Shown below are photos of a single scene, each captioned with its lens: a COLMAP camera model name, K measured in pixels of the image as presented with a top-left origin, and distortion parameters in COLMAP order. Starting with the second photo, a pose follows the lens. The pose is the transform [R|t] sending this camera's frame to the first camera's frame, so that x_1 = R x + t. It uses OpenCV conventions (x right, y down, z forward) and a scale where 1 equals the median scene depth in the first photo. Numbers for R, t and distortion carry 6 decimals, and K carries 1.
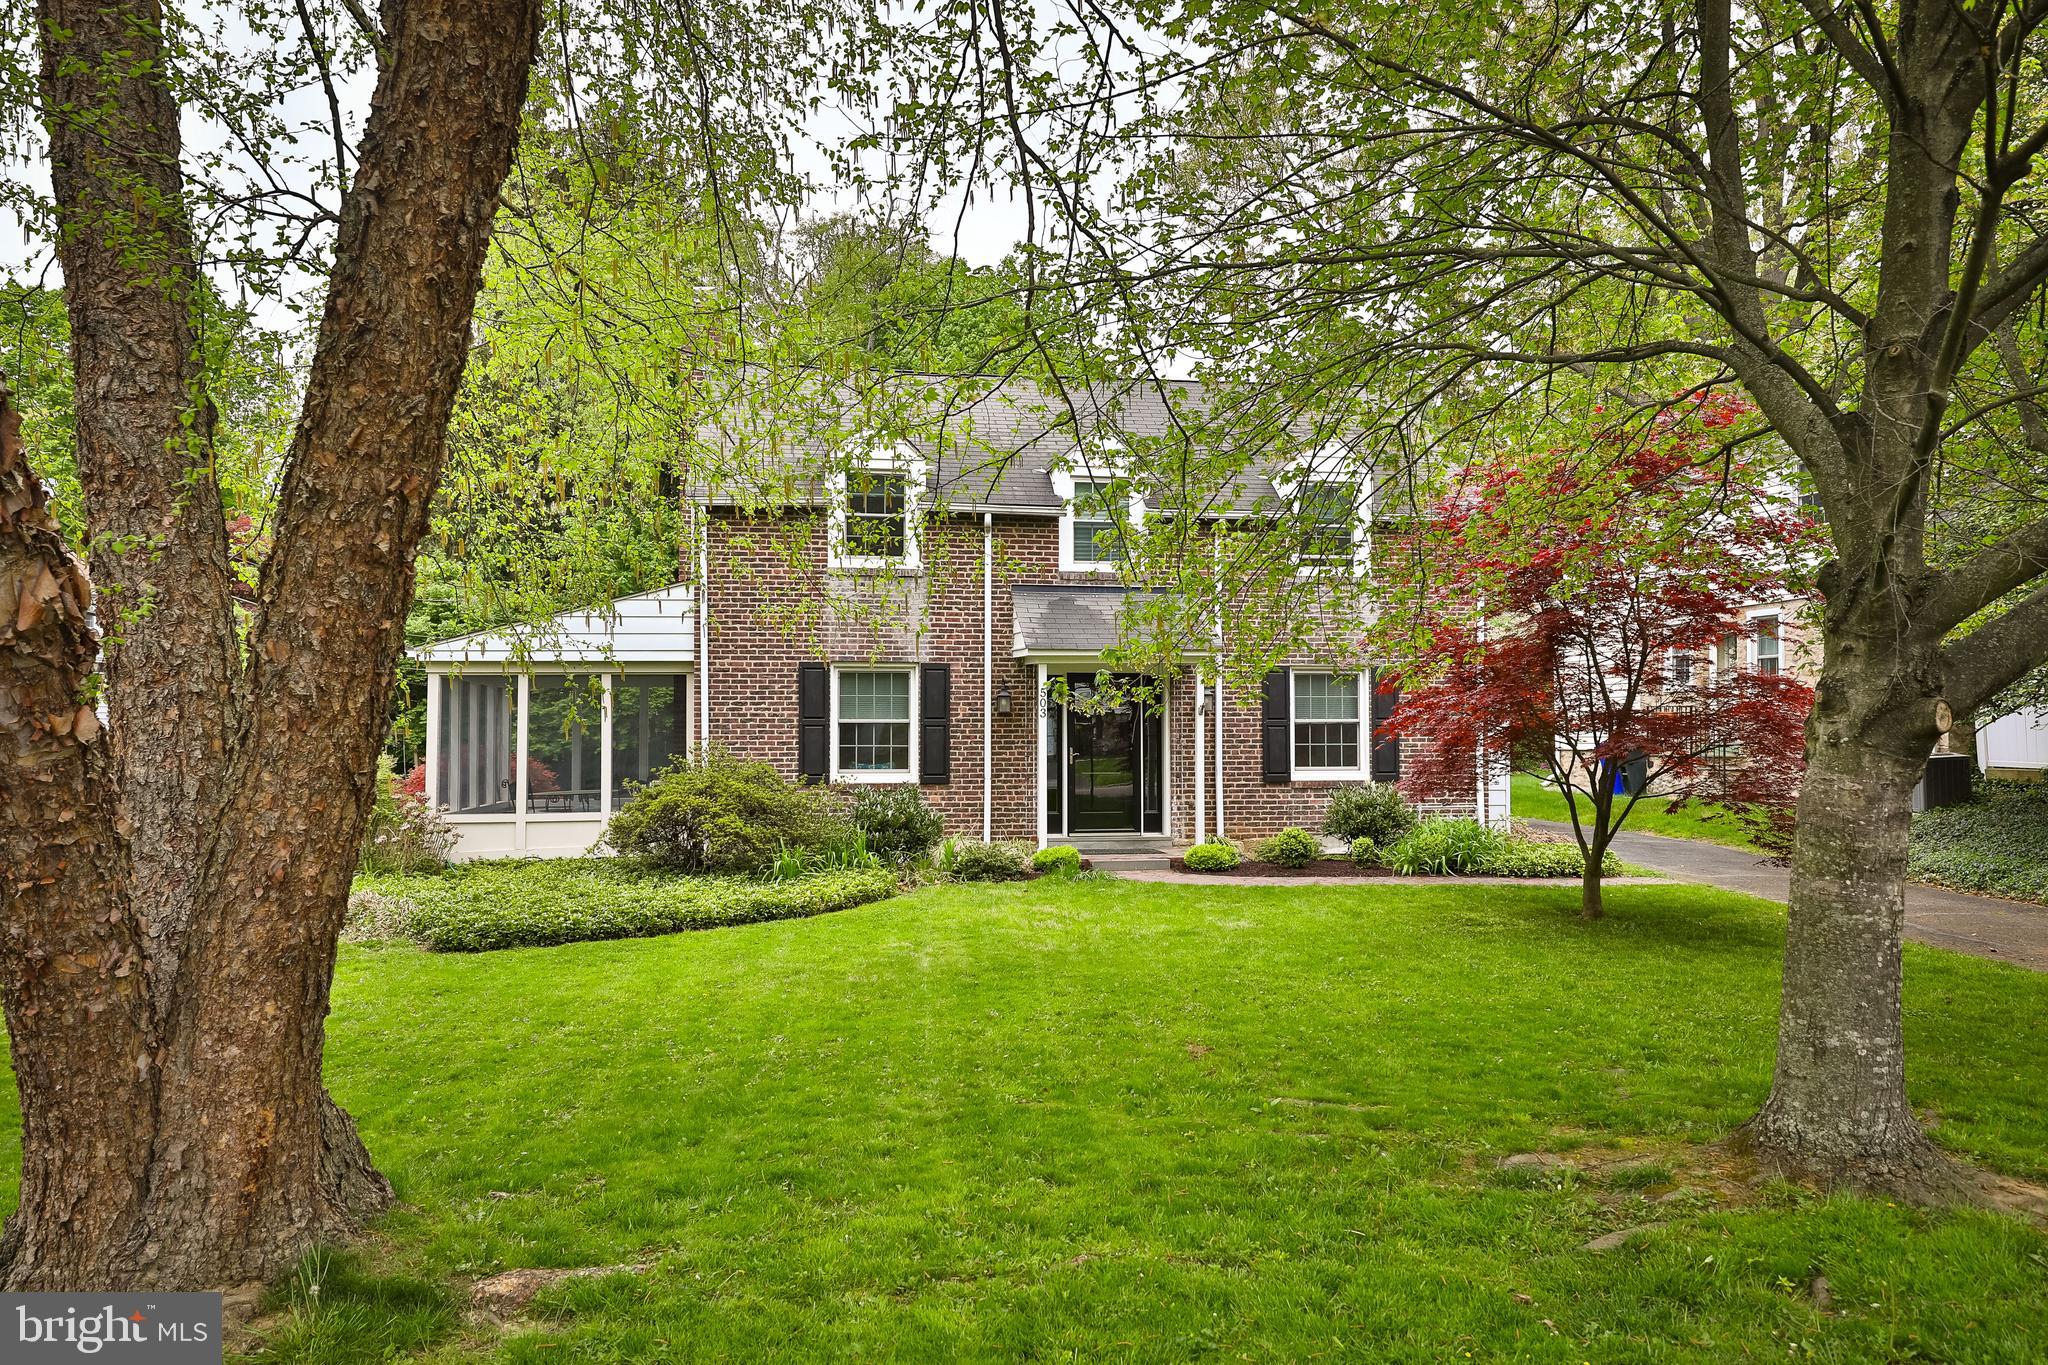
lens RADIAL K [[1400.3, 0, 1024.0], [0, 1400.3, 682.5], [0, 0, 1]] dist [-0.000607, -0.000039]
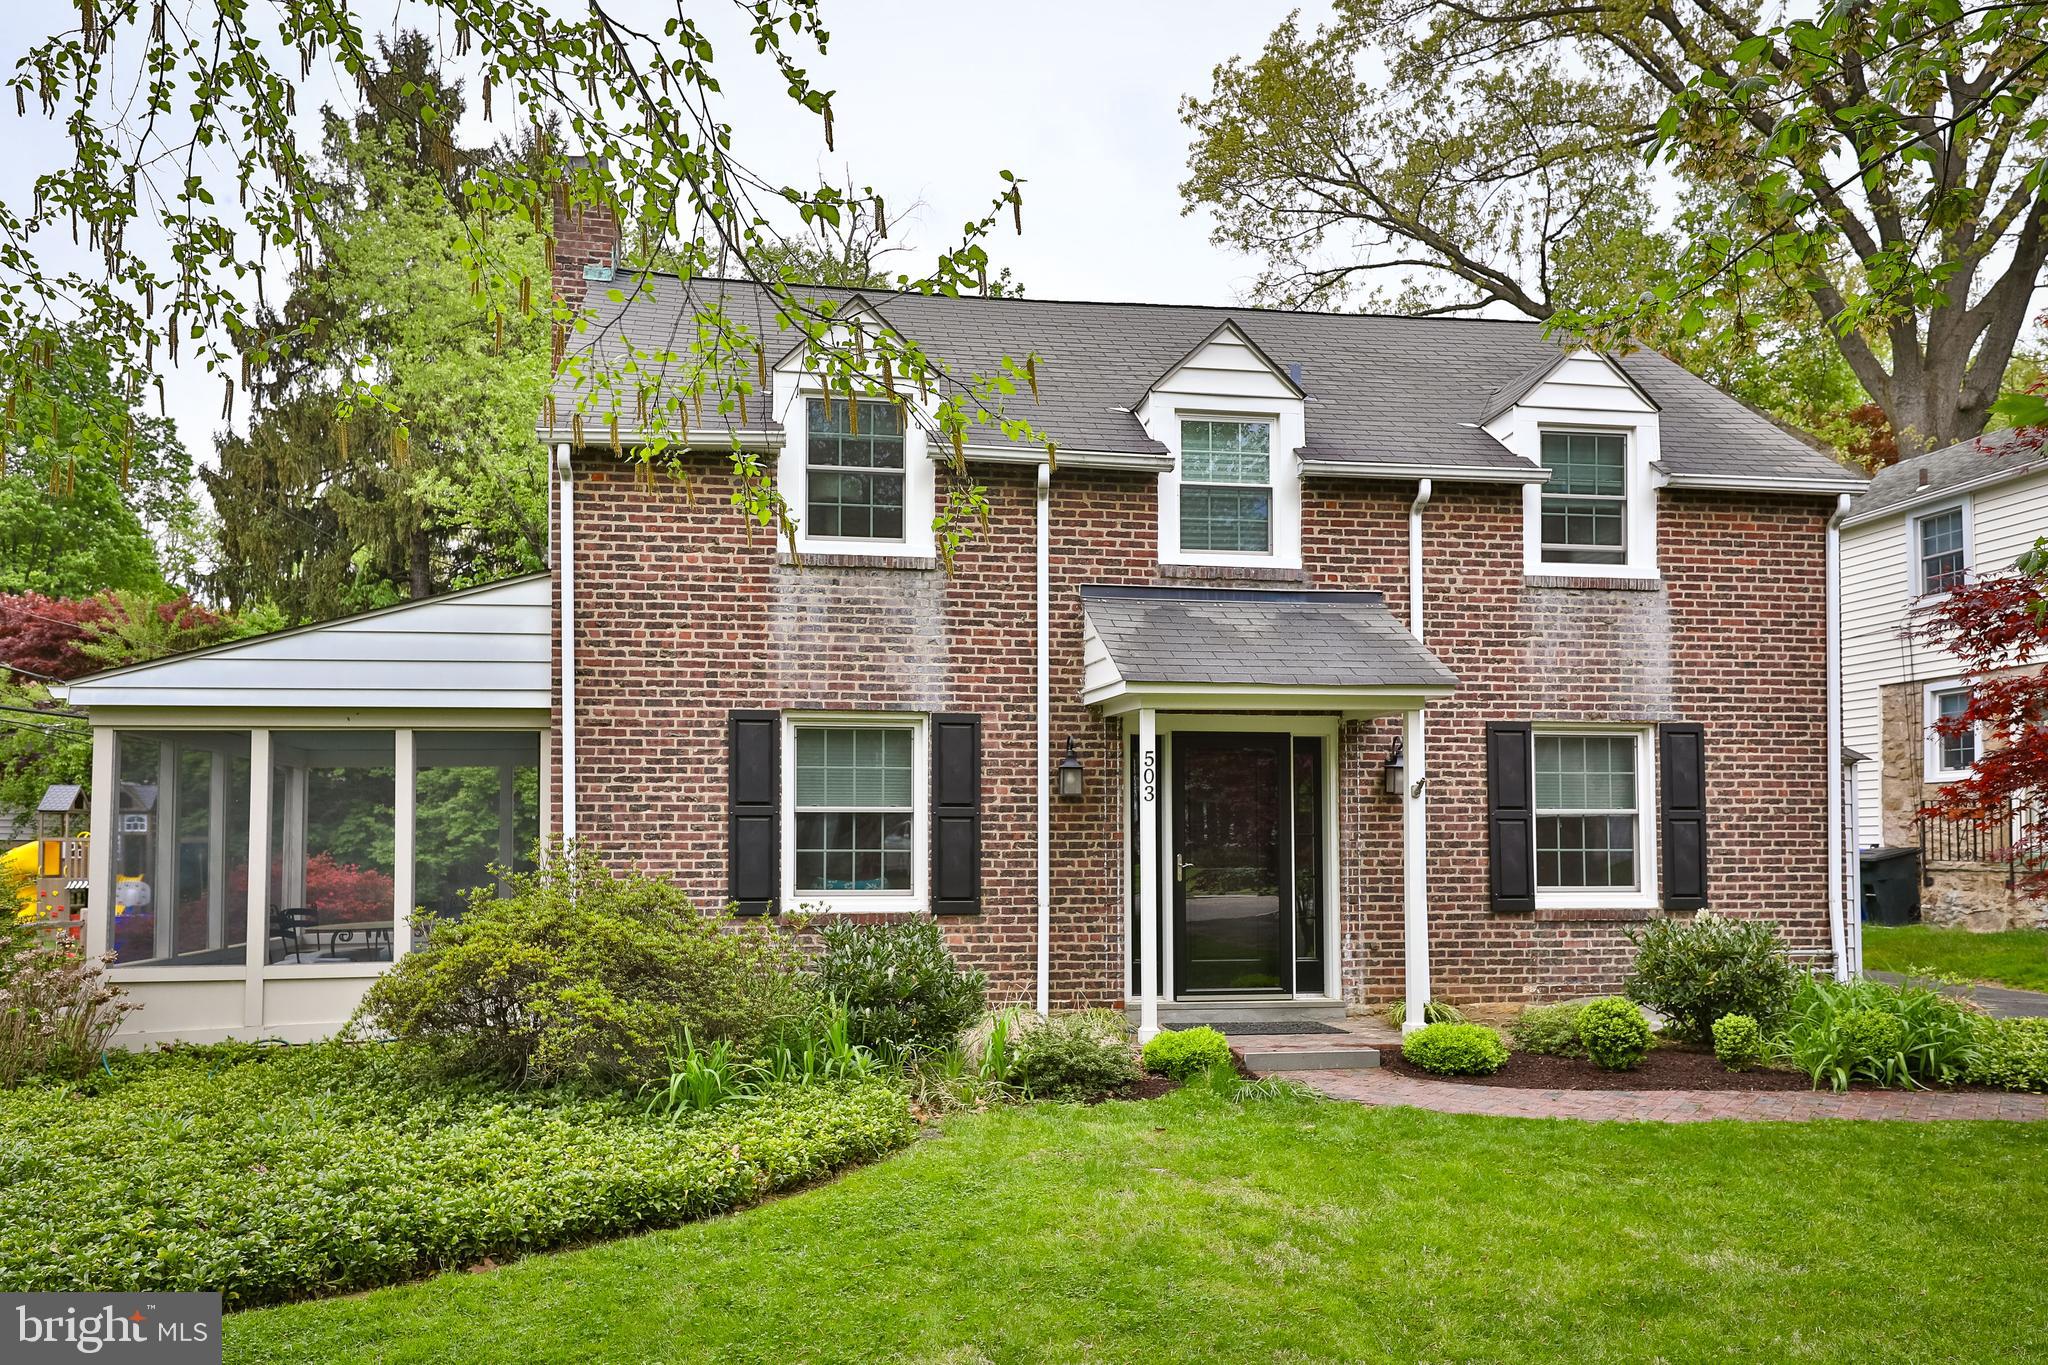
lens RADIAL K [[1646.6, 0, 1021.5], [0, 1646.6, 789.8], [0, 0, 1]] dist [0.049790, -0.000628]
pose [[0.999968, 0.001515, 0.007890, -0.041356], [-0.001555, 0.999986, 0.005028, 0.015659], [-0.007882, -0.005040, 0.999956, 0.295724]]
